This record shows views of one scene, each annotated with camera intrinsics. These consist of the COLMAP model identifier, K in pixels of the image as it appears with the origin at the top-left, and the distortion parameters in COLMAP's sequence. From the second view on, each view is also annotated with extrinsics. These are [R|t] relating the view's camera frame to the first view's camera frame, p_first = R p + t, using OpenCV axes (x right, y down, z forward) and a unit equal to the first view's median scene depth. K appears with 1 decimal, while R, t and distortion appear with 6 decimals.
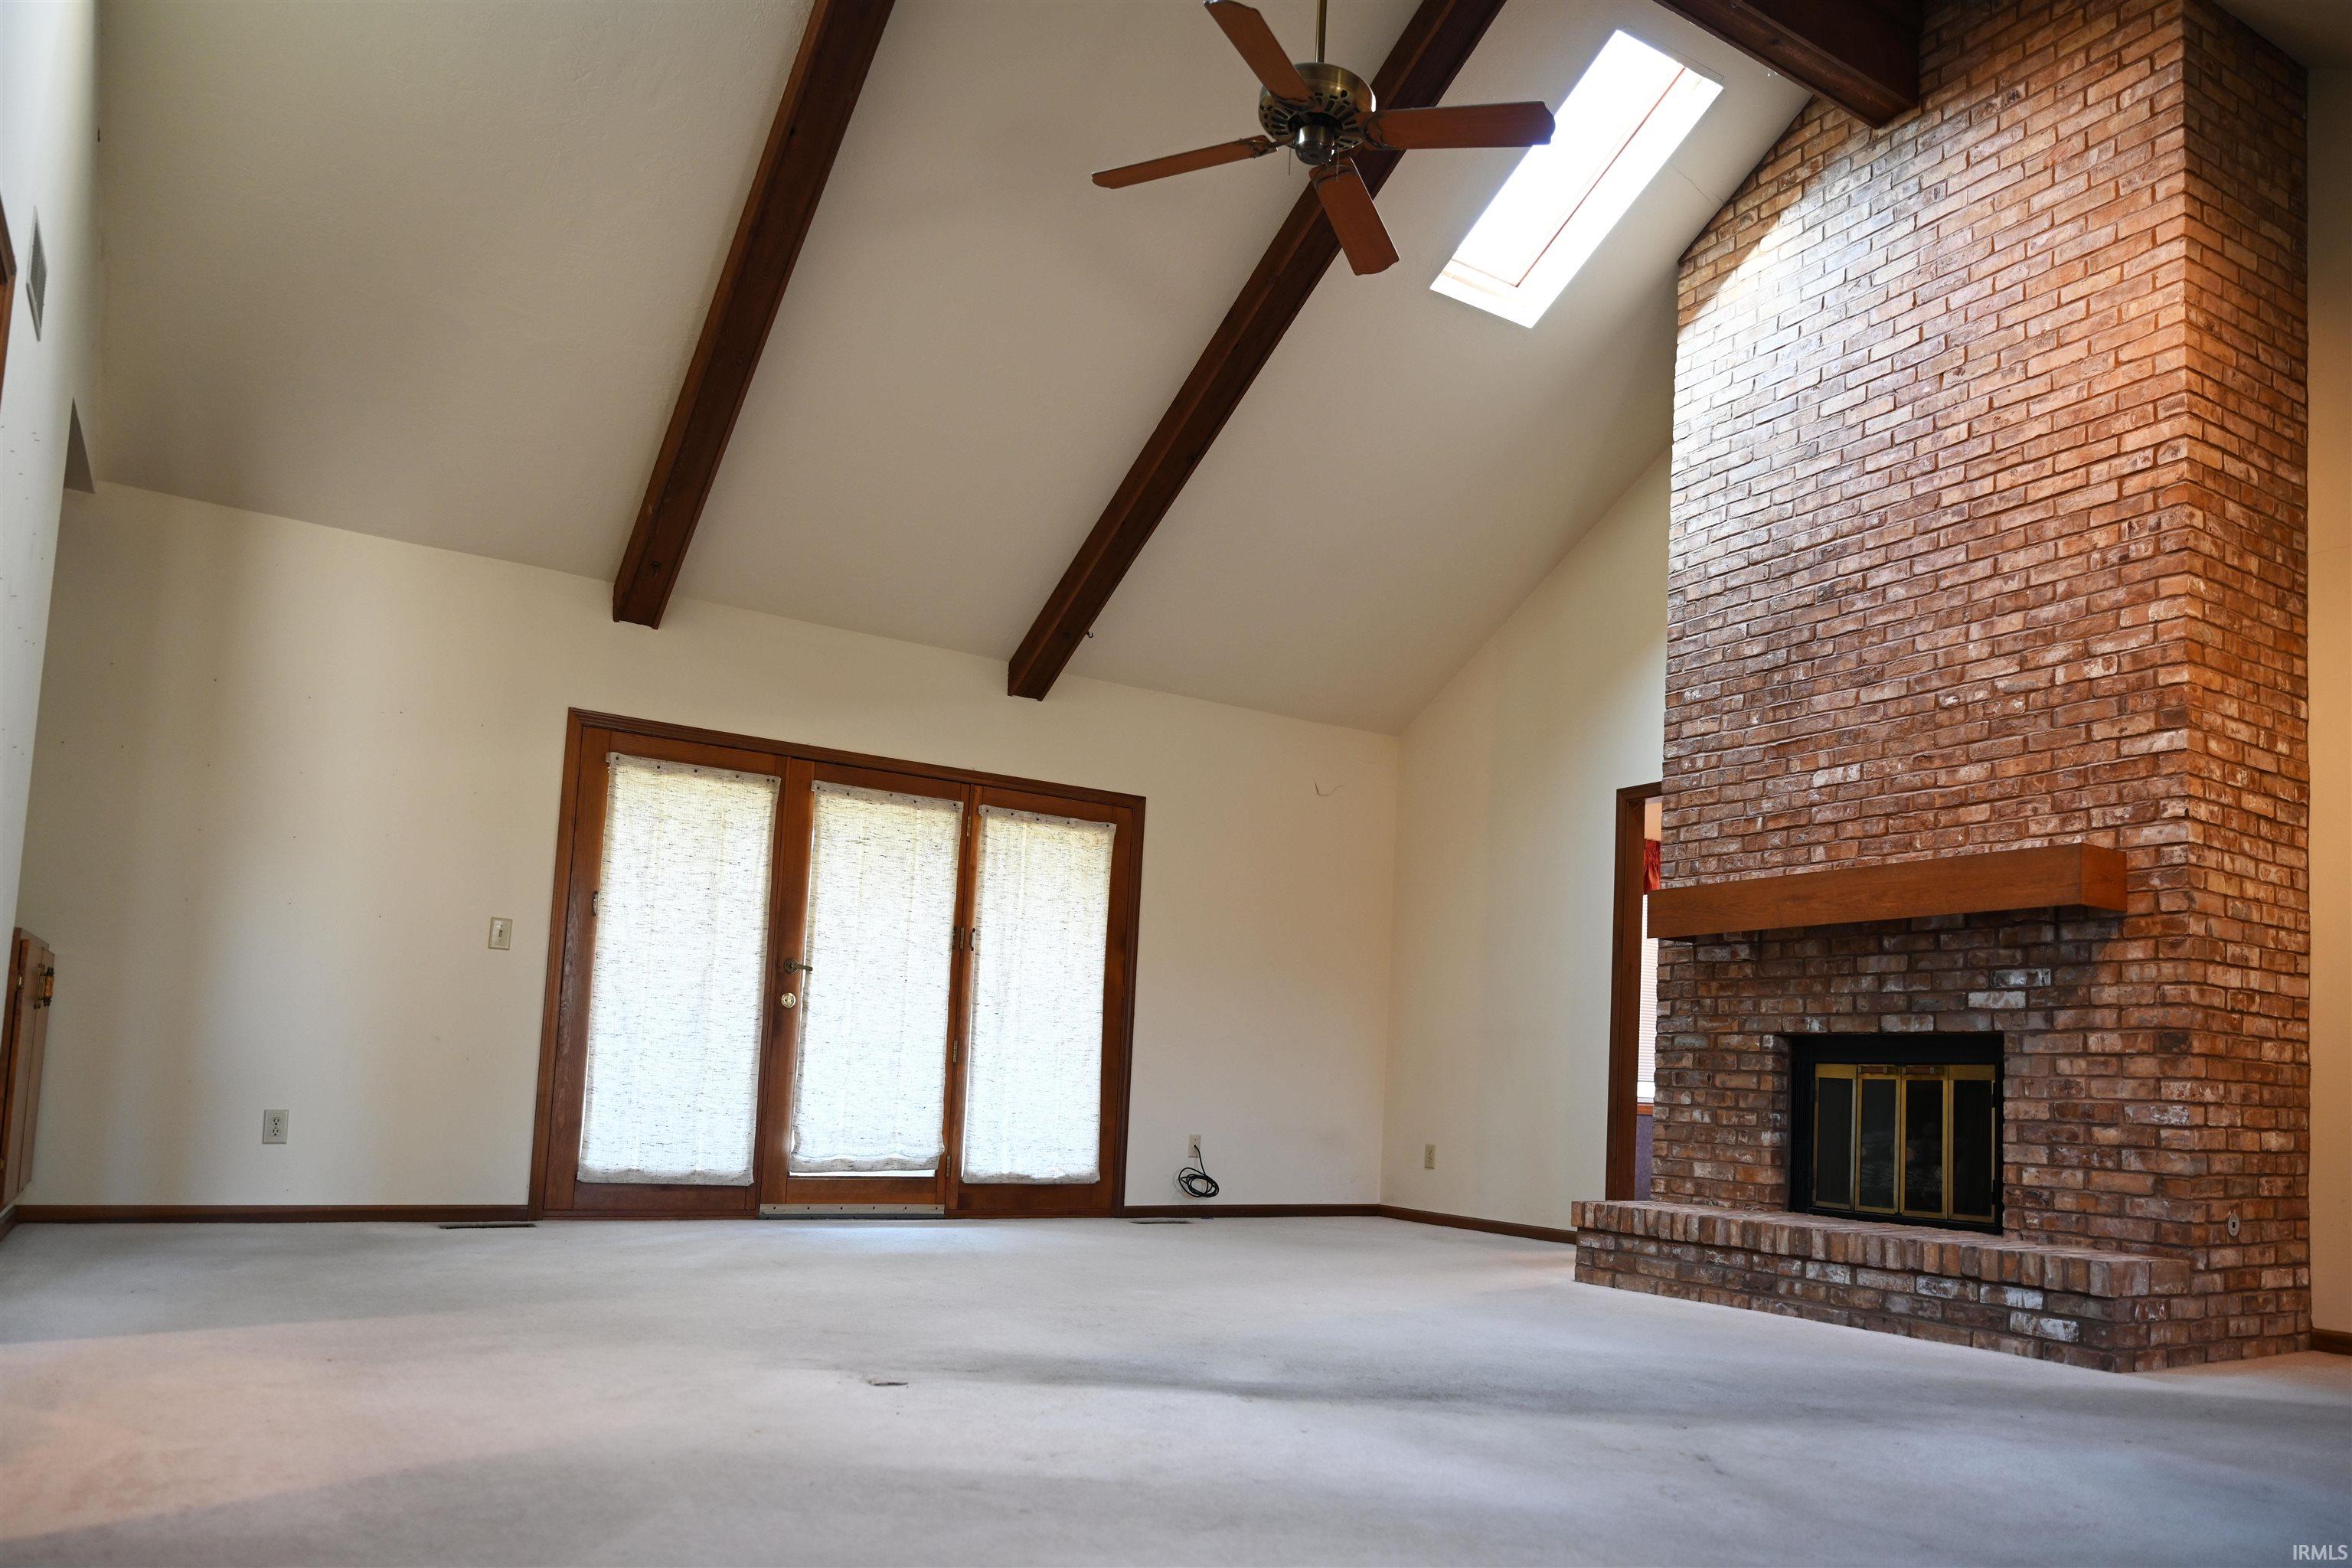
lens RADIAL K [[1597.4, 0, 1175.0], [0, 1597.4, 951.5], [0, 0, 1]] dist [0.003011, 0.002810]
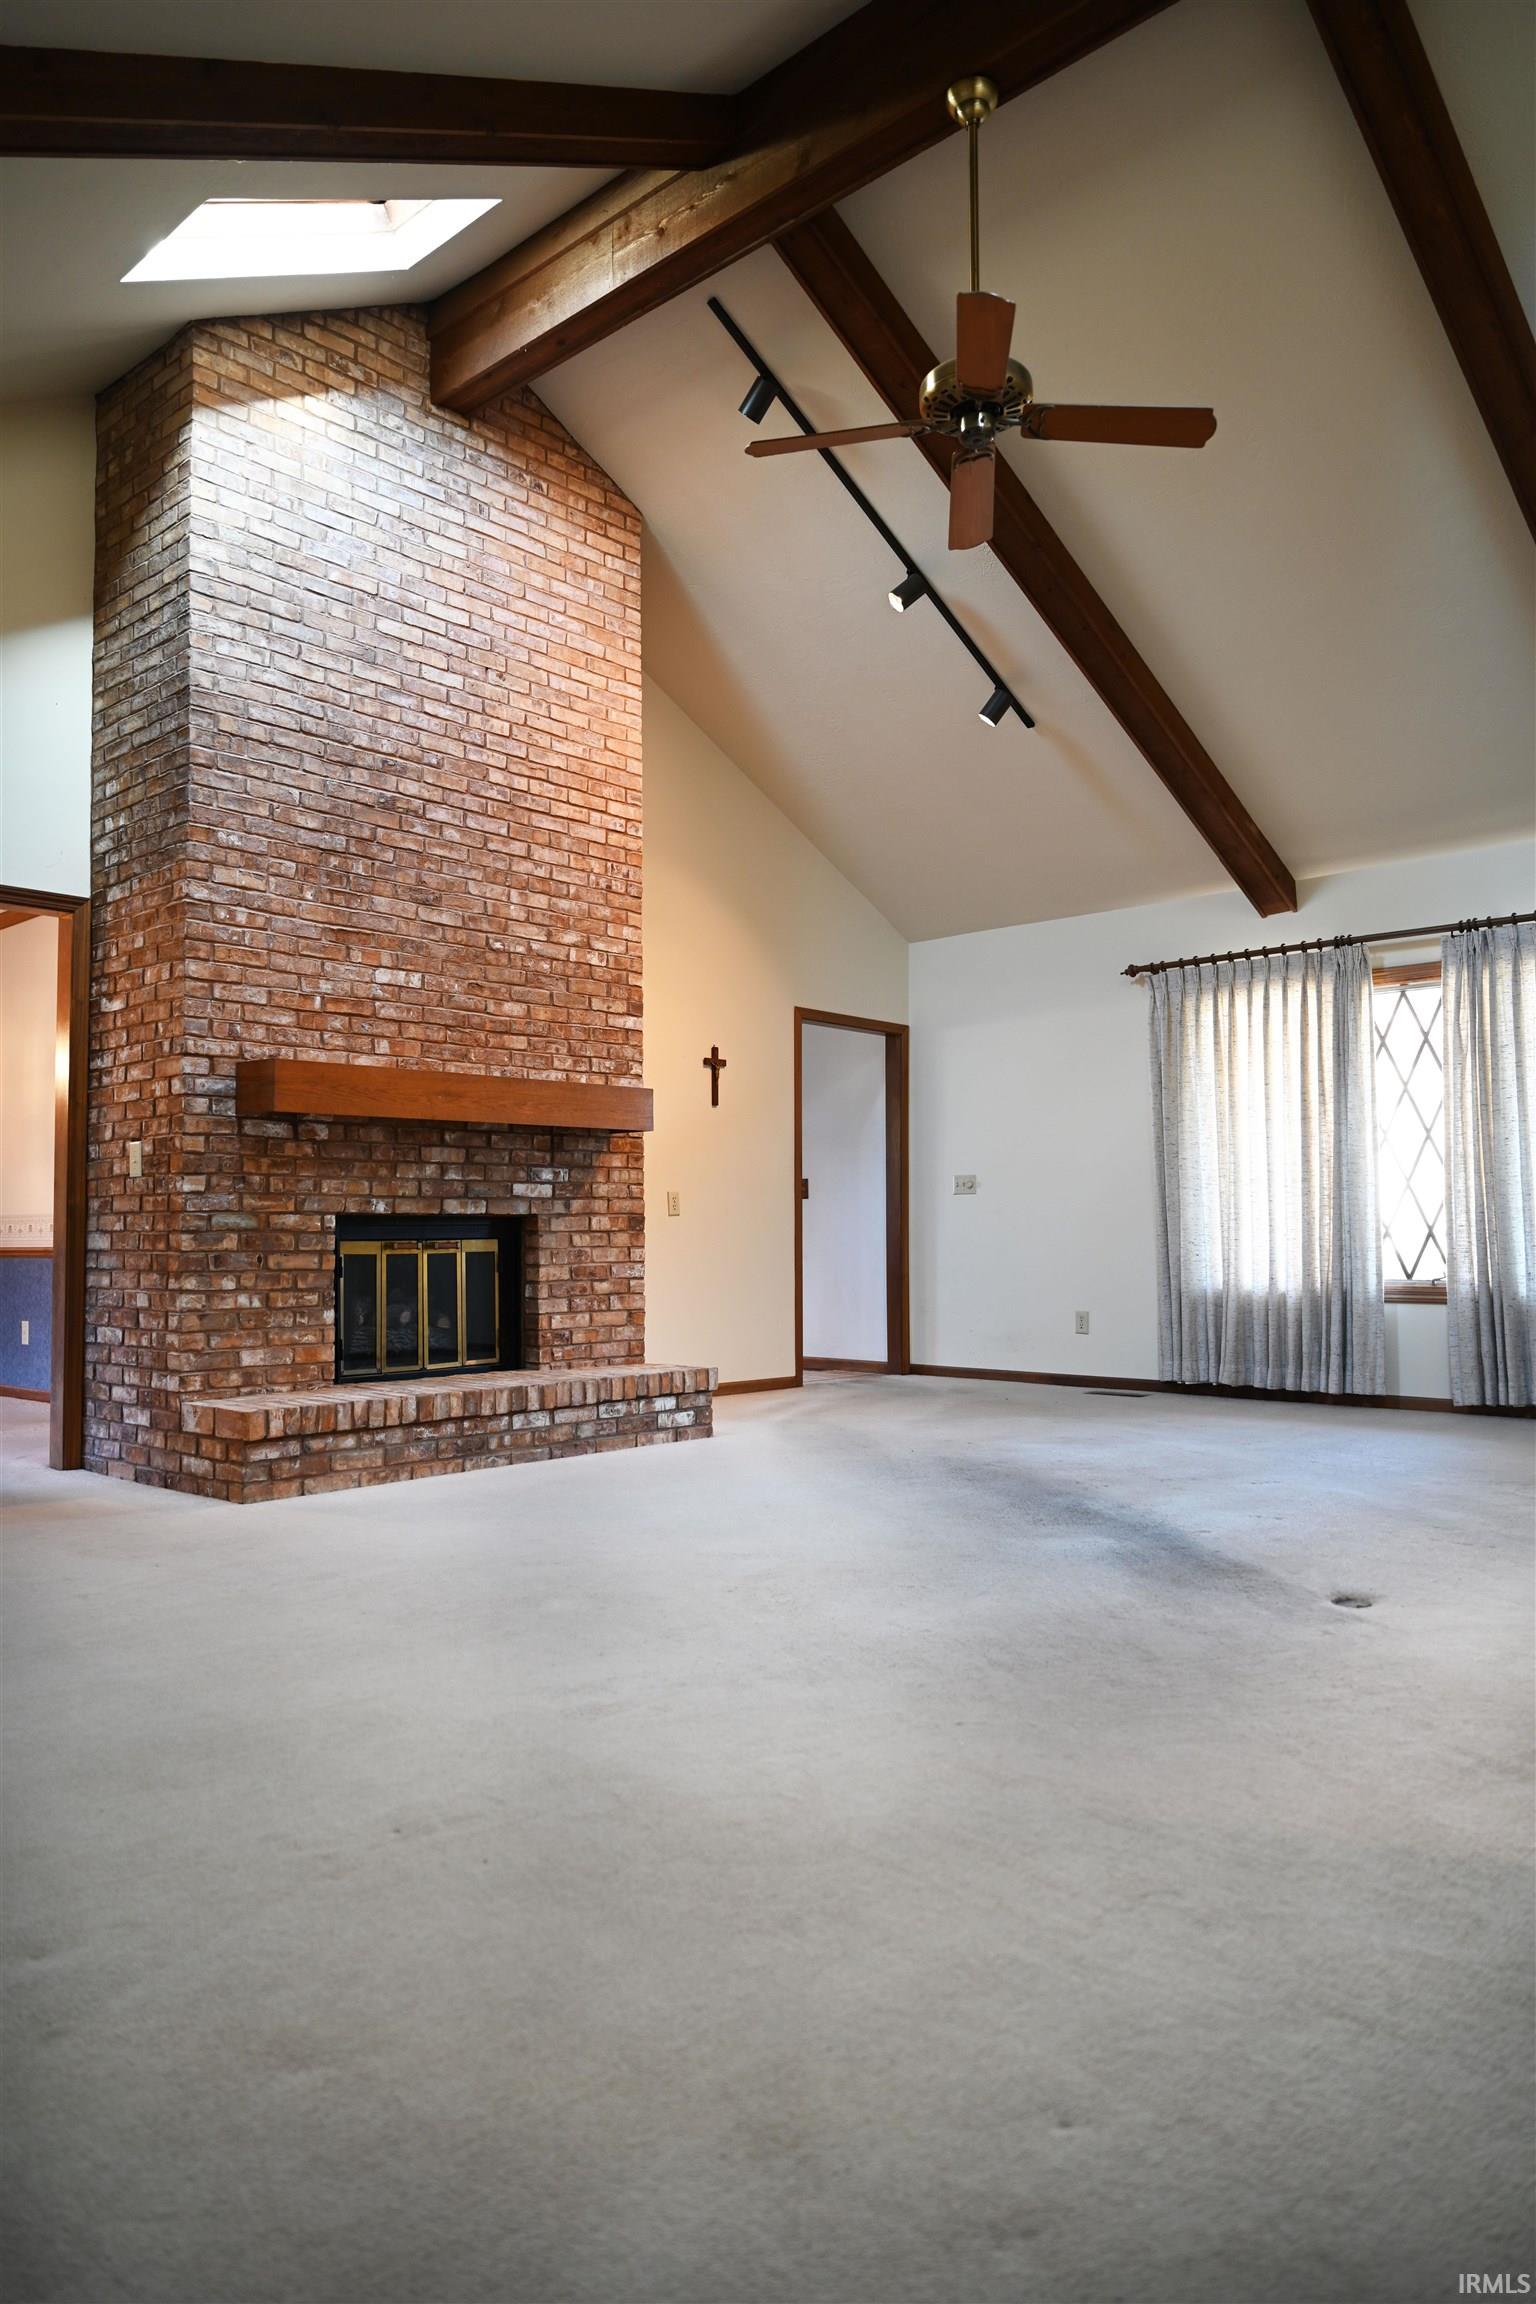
lens RADIAL K [[1564.8, 0, 768.0], [0, 1564.8, 1152.0], [0, 0, 1]] dist [0.003011, 0.002810]
pose [[-0.266468, 0.004777, 0.963832, -0.712638], [-0.087558, 0.995733, -0.029142, 0.018185], [-0.959859, -0.092156, -0.264913, 1.074123]]
